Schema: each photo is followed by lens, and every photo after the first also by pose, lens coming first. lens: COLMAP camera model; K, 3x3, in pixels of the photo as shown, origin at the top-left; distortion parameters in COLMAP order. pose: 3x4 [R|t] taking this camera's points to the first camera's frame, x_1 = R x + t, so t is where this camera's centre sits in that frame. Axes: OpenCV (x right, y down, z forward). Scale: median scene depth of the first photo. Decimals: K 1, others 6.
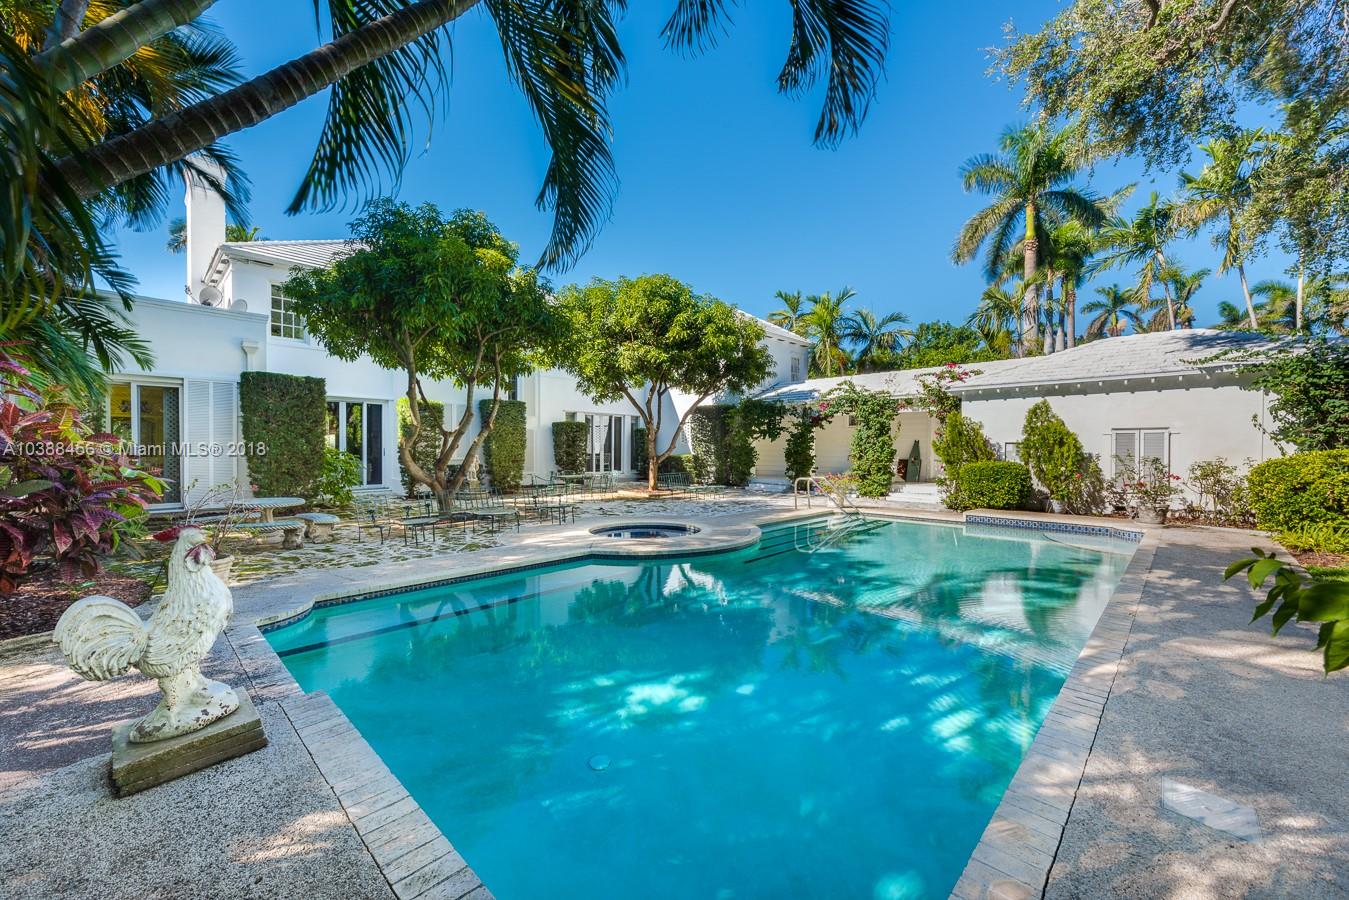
lens RADIAL K [[521.8, 0, 674.5], [0, 521.8, 450.0], [0, 0, 1]] dist [0.001187, -0.000091]
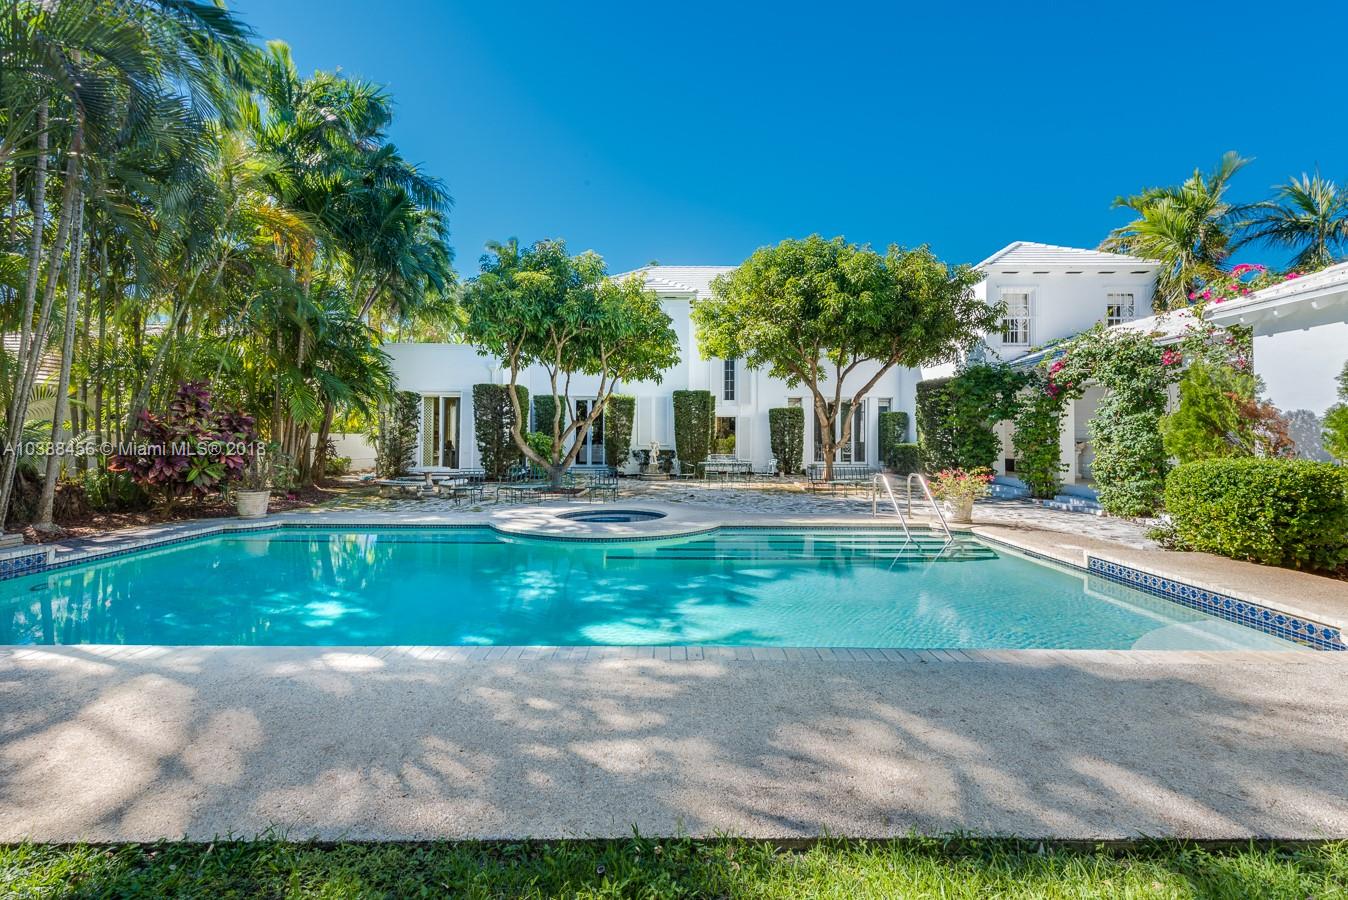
lens RADIAL K [[533.7, 0, 675.7], [0, 533.7, 435.4], [0, 0, 1]] dist [-0.000277, 0.000004]
pose [[0.705934, -0.001663, -0.708276, 0.412663], [-0.003914, 0.999973, -0.006248, 0.004379], [0.708267, 0.007183, 0.705908, 0.202938]]
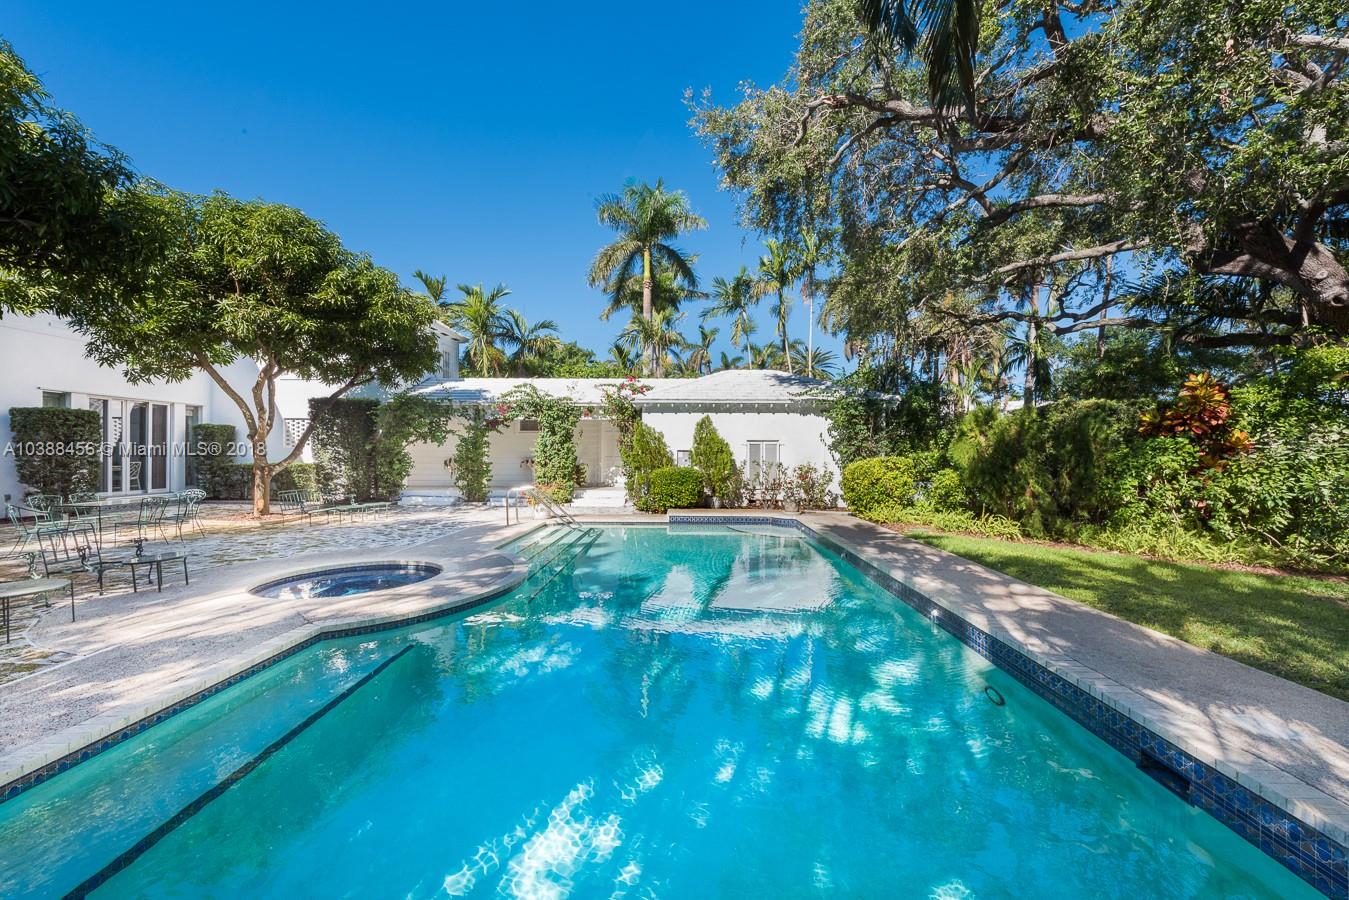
lens RADIAL K [[521.8, 0, 674.5], [0, 521.8, 450.0], [0, 0, 1]] dist [0.001187, -0.000091]
pose [[0.724706, 0.005776, 0.689034, -0.123423], [-0.000892, 0.999972, -0.007445, -0.004593], [-0.689057, 0.004781, 0.724691, 0.122388]]
